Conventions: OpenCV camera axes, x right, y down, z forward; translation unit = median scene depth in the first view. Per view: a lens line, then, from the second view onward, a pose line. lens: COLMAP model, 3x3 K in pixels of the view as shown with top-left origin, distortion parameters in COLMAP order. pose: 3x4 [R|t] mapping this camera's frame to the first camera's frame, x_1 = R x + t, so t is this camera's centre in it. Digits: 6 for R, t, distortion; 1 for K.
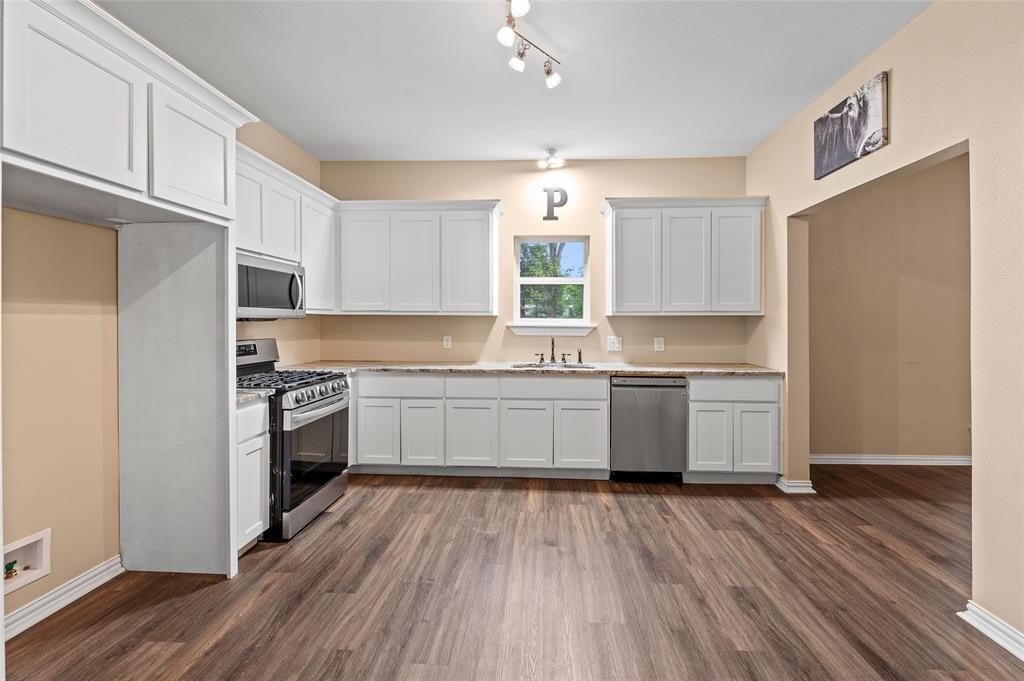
lens RADIAL K [[429.8, 0, 516.3], [0, 429.8, 322.1], [0, 0, 1]] dist [-0.002068, -0.000660]
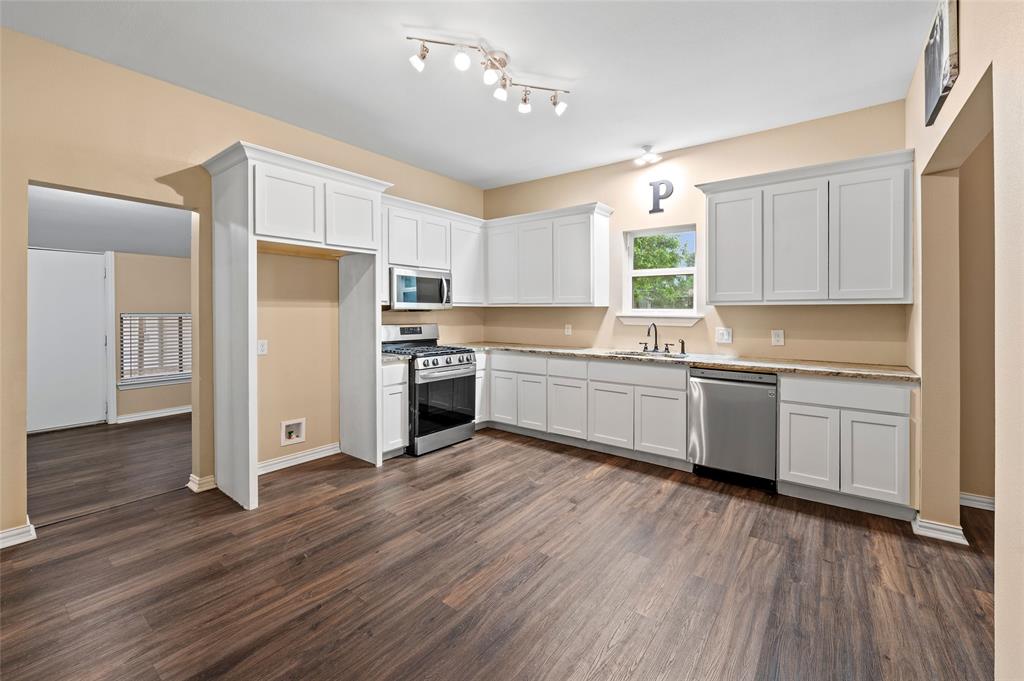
lens RADIAL K [[420.6, 0, 511.3], [0, 420.6, 315.2], [0, 0, 1]] dist [0.000309, -0.000390]
pose [[0.827954, 0.004177, -0.560780, 0.435332], [-0.001923, 0.999988, 0.004610, 0.003373], [0.560792, -0.002739, 0.827952, -0.030930]]
